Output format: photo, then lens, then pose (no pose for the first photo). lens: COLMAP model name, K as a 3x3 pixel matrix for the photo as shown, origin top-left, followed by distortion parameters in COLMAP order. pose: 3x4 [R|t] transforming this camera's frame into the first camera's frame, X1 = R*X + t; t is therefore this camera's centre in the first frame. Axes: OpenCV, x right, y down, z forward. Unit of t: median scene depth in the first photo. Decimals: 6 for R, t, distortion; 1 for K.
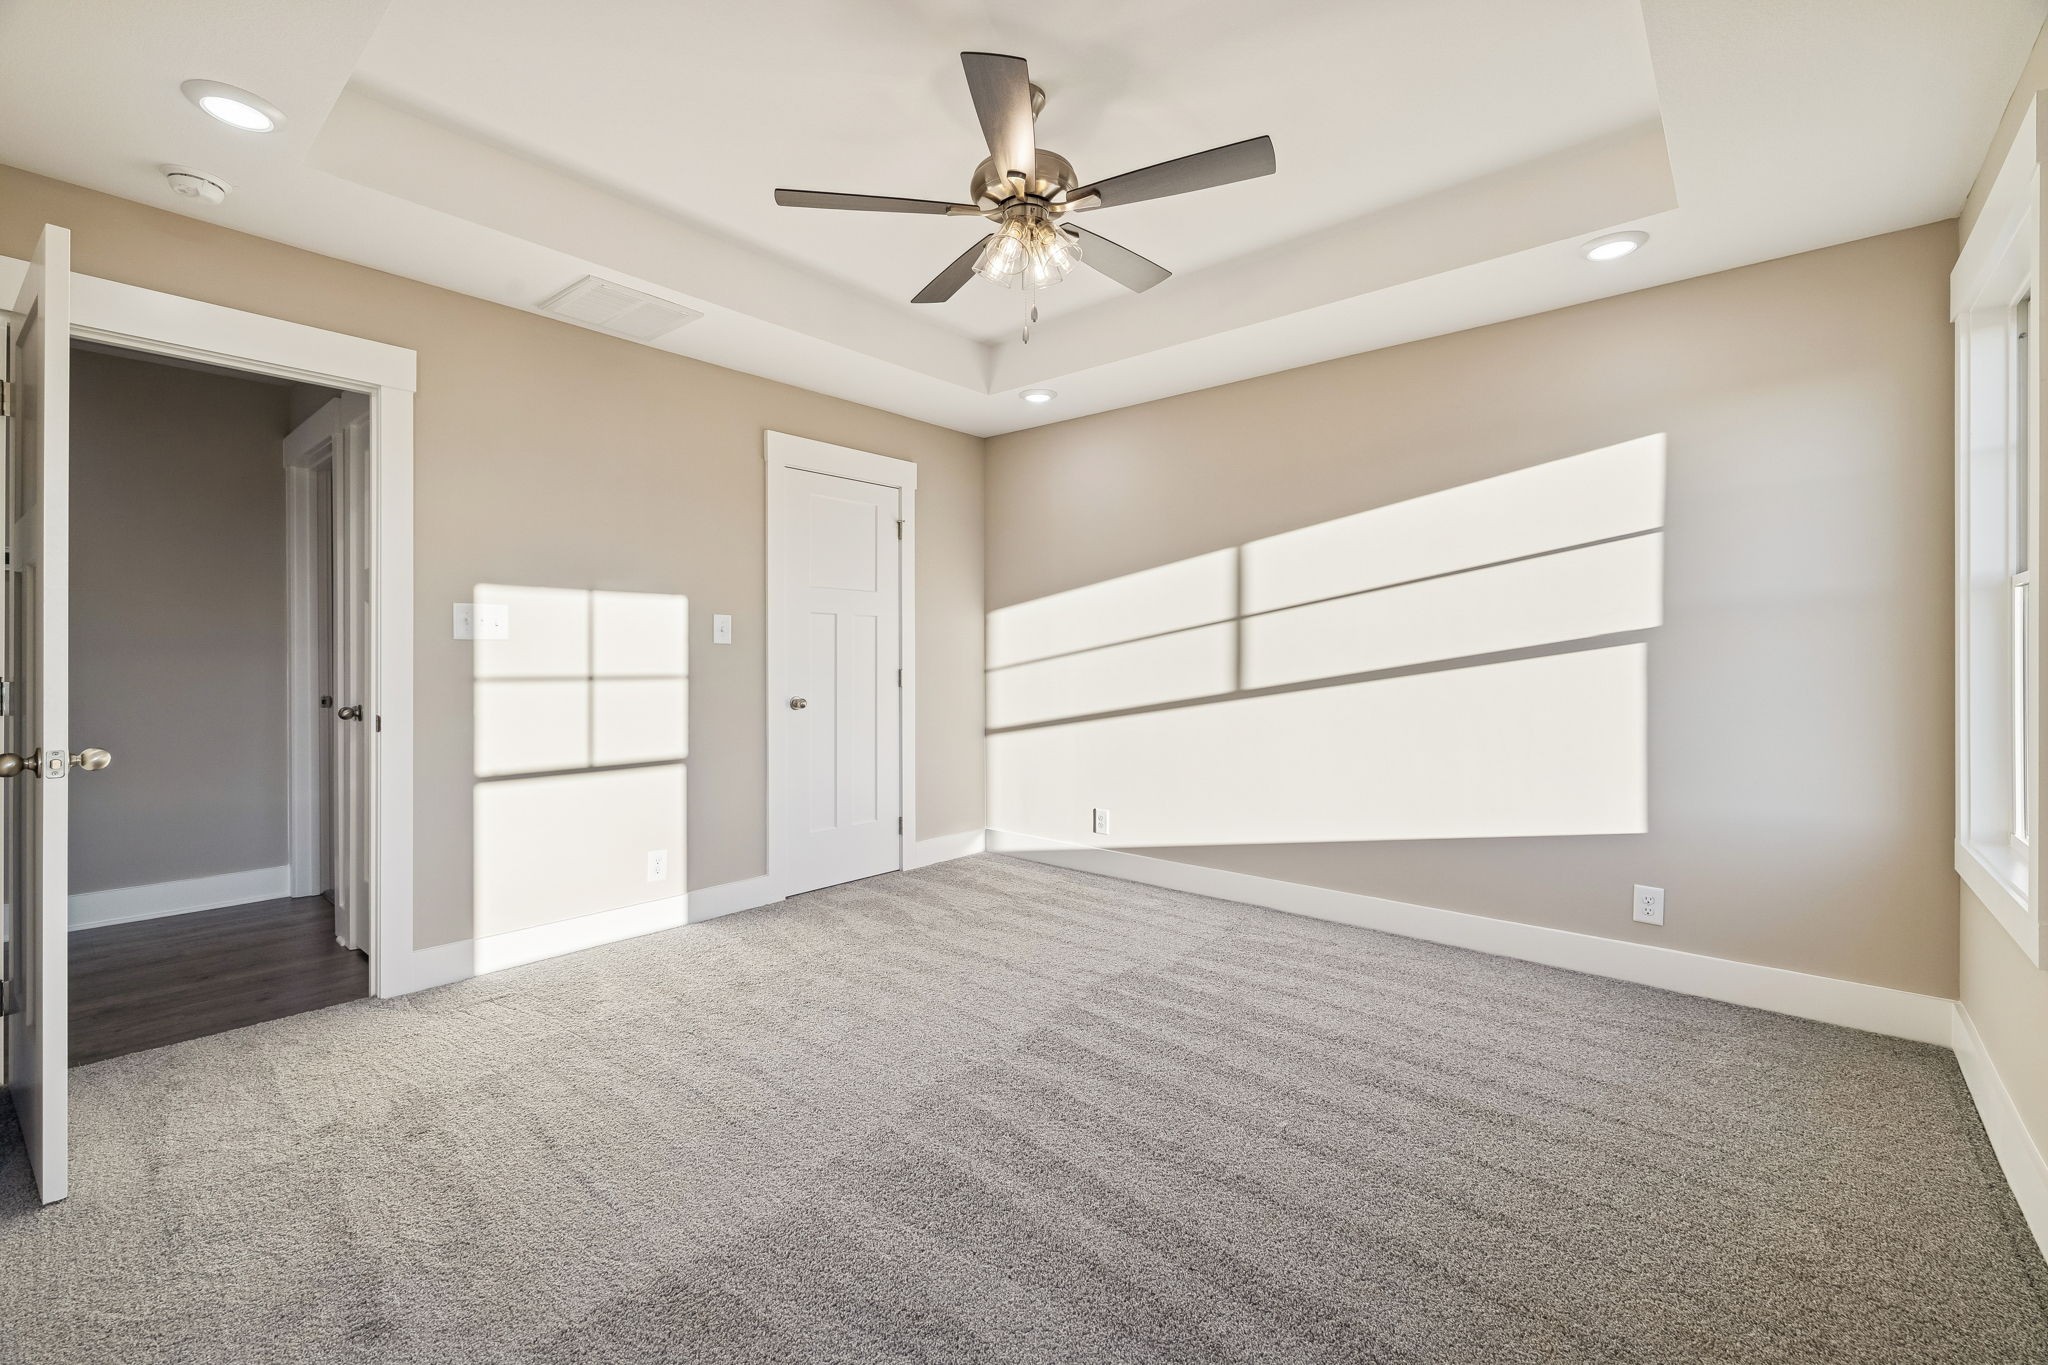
lens RADIAL K [[861.6, 0, 1028.8], [0, 861.6, 658.4], [0, 0, 1]] dist [0.002608, 0.000208]
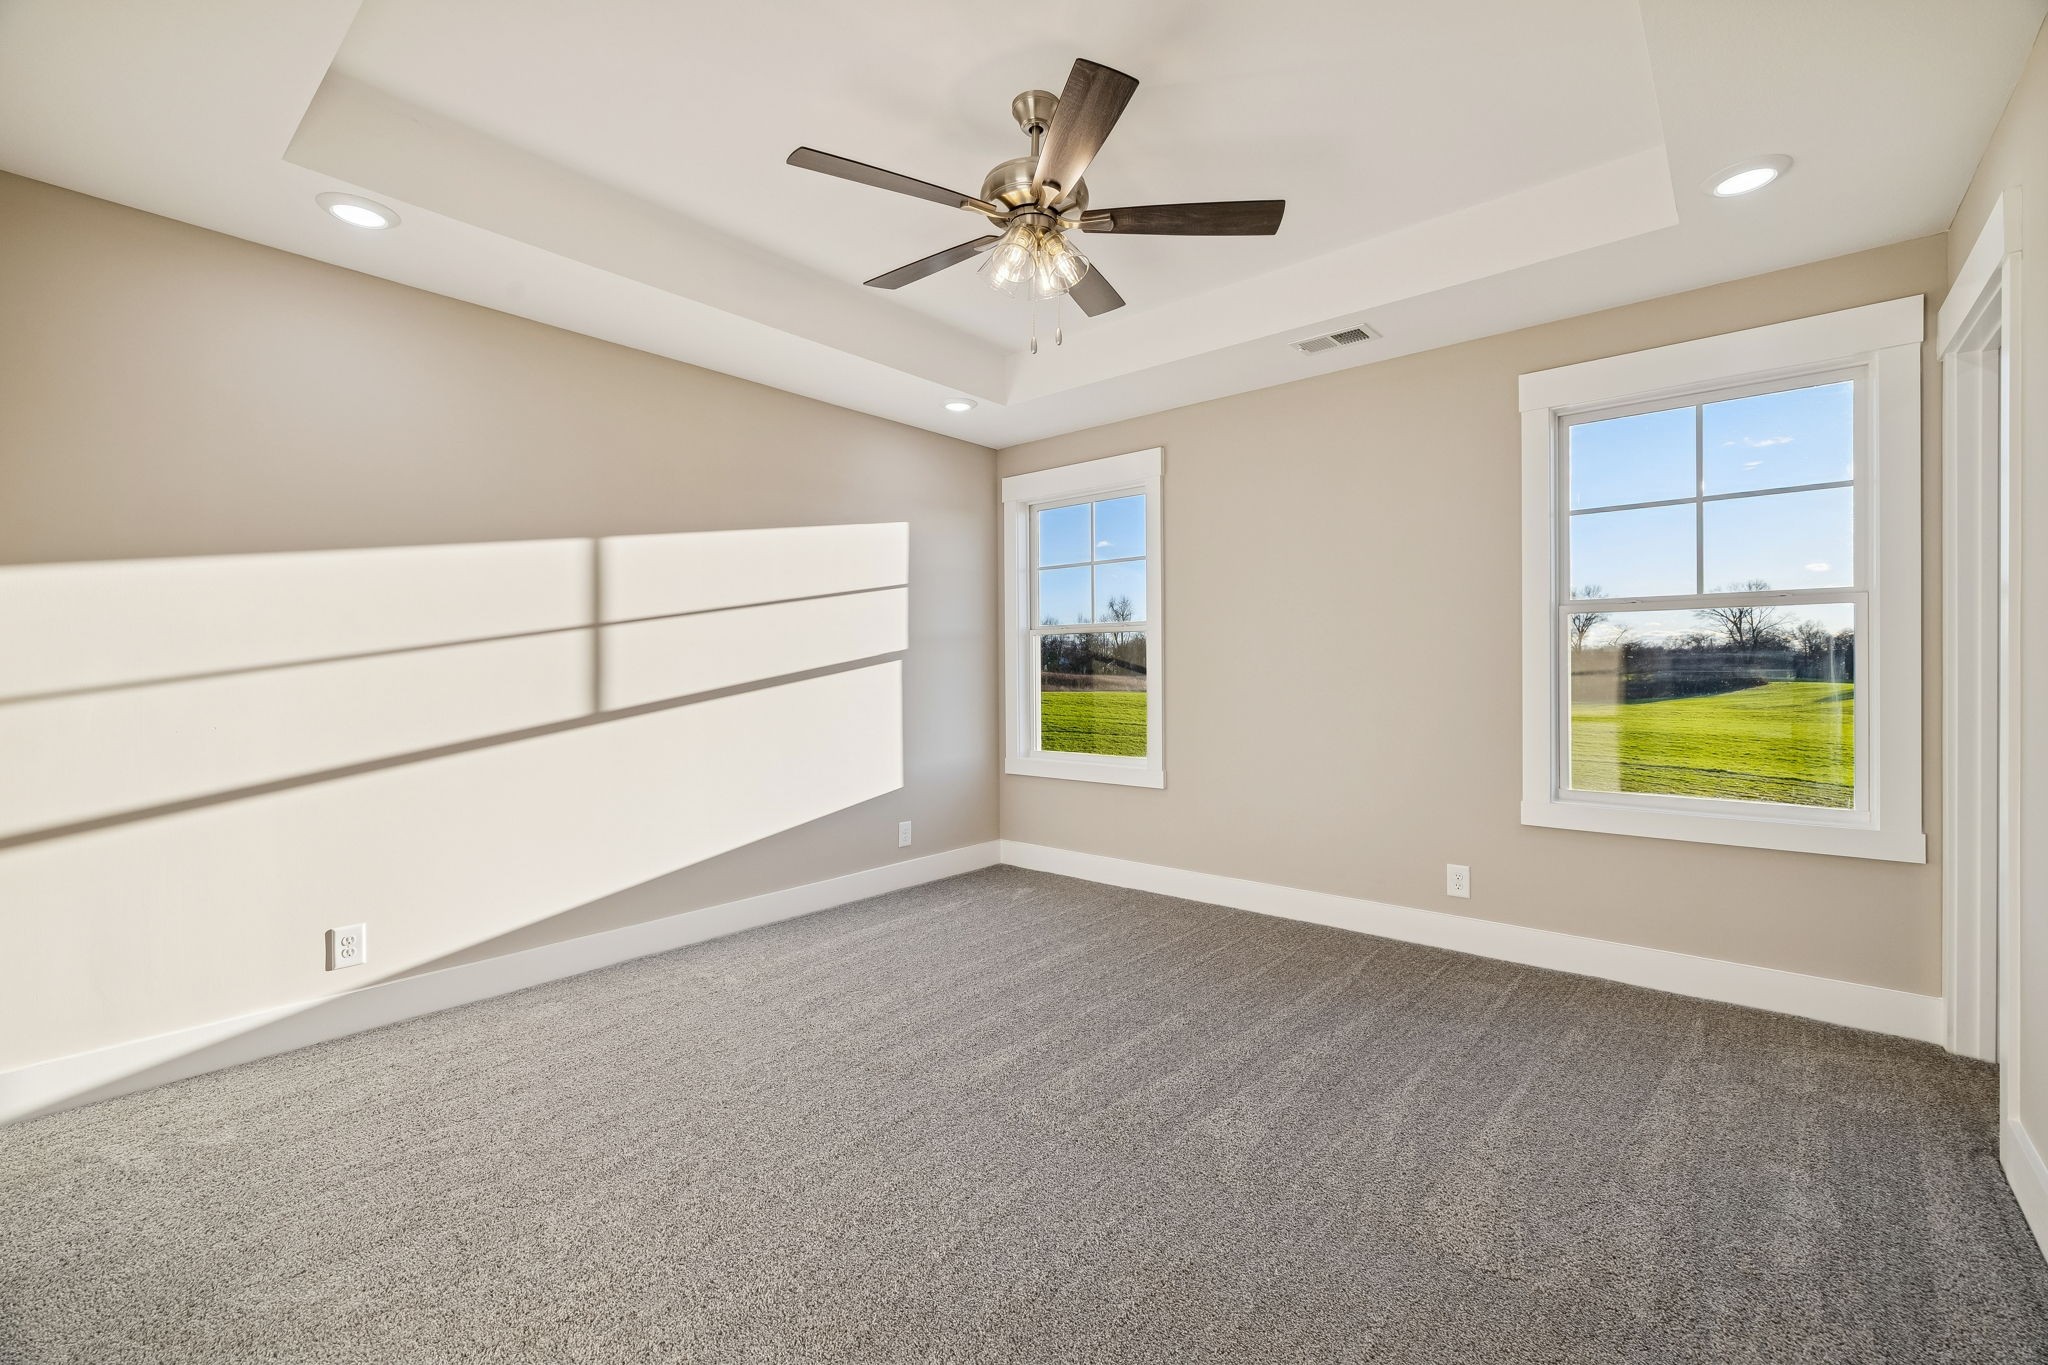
lens RADIAL K [[868.3, 0, 1020.3], [0, 868.3, 679.3], [0, 0, 1]] dist [-0.001482, -0.000089]
pose [[-0.000991, -0.011911, 0.999929, -0.612434], [0.010008, 0.999879, 0.011921, -0.000585], [-0.999949, 0.010020, -0.000871, 0.617961]]
